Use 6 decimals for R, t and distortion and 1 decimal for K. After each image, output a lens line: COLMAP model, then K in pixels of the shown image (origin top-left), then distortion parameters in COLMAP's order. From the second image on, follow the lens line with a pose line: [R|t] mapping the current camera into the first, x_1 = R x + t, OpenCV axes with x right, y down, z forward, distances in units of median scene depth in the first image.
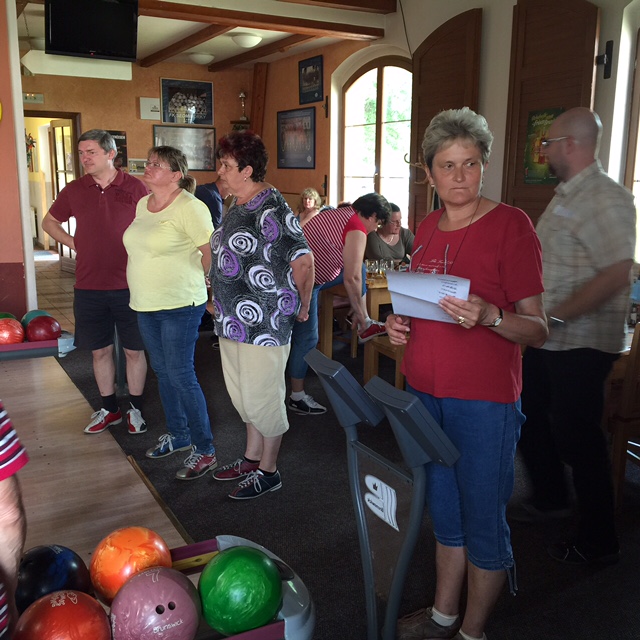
lens RADIAL K [[735.7, 0, 323.6], [0, 735.7, 318.2], [0, 0, 1]] dist [0.089656, -0.134715]
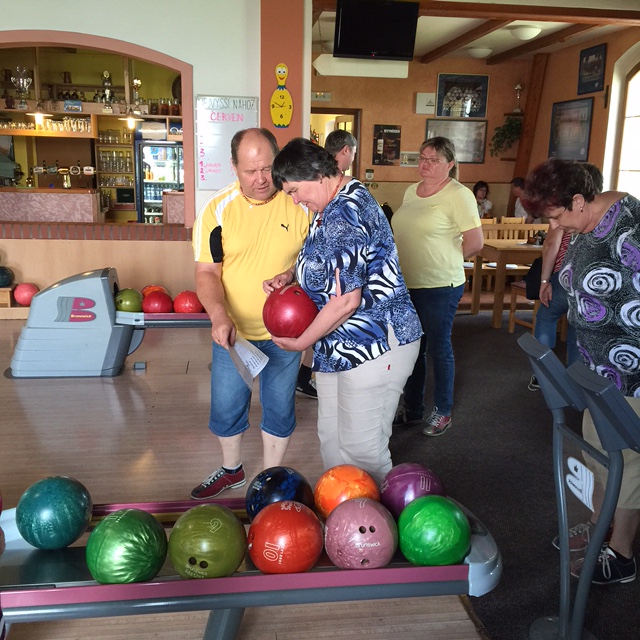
lens RADIAL K [[735.7, 0, 323.6], [0, 735.7, 318.2], [0, 0, 1]] dist [0.089656, -0.134715]
pose [[0.934878, 0.084753, -0.344704, 0.020453], [-0.081102, 0.996392, 0.025026, 0.004601], [0.345581, 0.004560, 0.938378, -0.029107]]
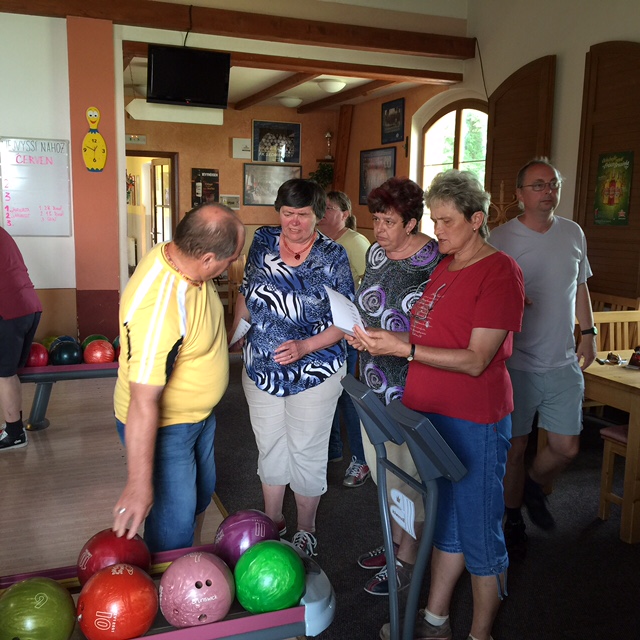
lens RADIAL K [[735.7, 0, 323.6], [0, 735.7, 318.2], [0, 0, 1]] dist [0.089656, -0.134715]
pose [[0.992403, 0.028329, -0.119725, 0.021301], [-0.033431, 0.998607, -0.040822, 0.000885], [0.118401, 0.044514, 0.991968, -0.035101]]
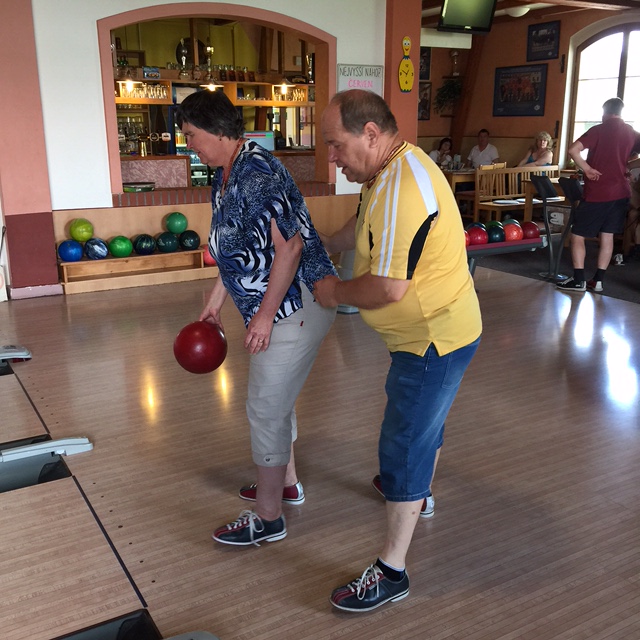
lens RADIAL K [[735.7, 0, 323.6], [0, 735.7, 318.2], [0, 0, 1]] dist [0.089656, -0.134715]
pose [[0.999316, -0.022193, 0.029575, -0.475692], [0.020194, 0.997598, 0.066260, 0.045998], [-0.030975, -0.065618, 0.997364, -0.257168]]
